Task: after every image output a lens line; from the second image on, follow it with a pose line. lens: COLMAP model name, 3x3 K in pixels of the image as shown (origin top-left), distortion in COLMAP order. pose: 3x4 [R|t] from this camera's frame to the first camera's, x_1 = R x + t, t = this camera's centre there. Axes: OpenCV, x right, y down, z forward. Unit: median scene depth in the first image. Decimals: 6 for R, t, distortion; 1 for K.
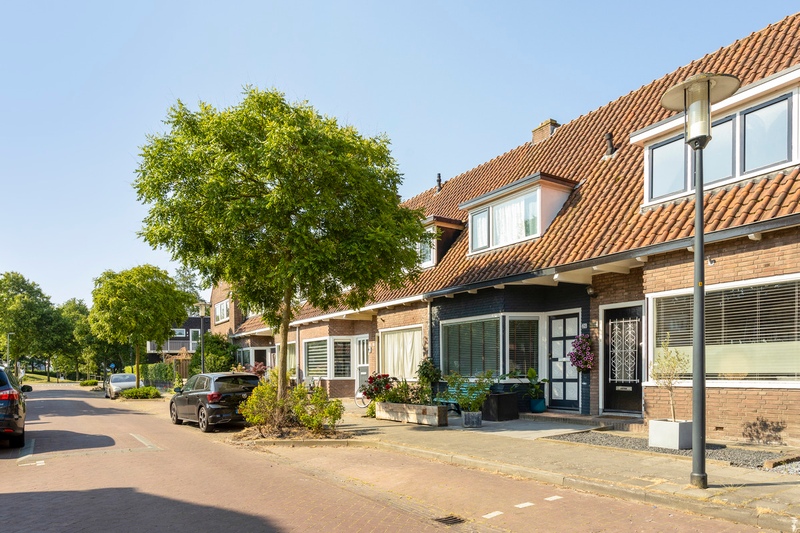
lens RADIAL K [[515.8, 0, 400.0], [0, 515.8, 266.5], [0, 0, 1]] dist [0.000595, 0.000555]
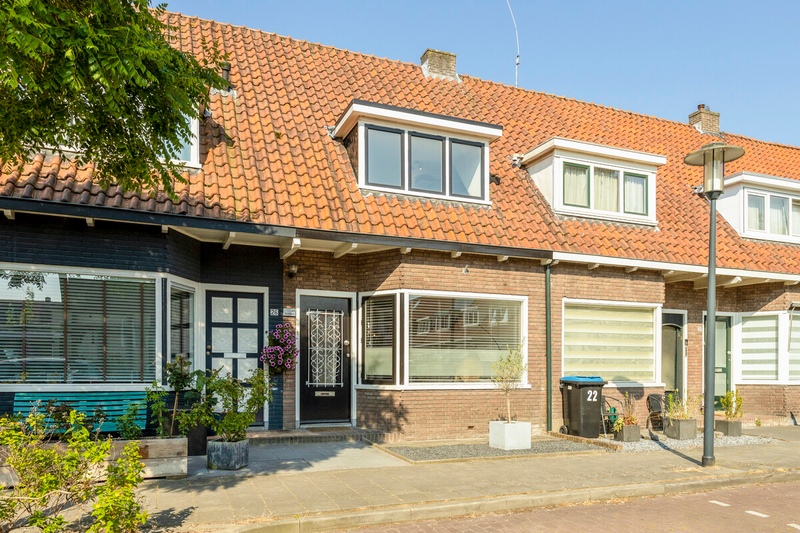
lens RADIAL K [[595.8, 0, 400.8], [0, 595.8, 288.0], [0, 0, 1]] dist [-0.000344, -0.000175]
pose [[0.197599, 0.146696, 0.969245, -0.462371], [-0.202043, 0.973605, -0.106166, 0.140925], [-0.959236, -0.174851, 0.222022, 0.666506]]
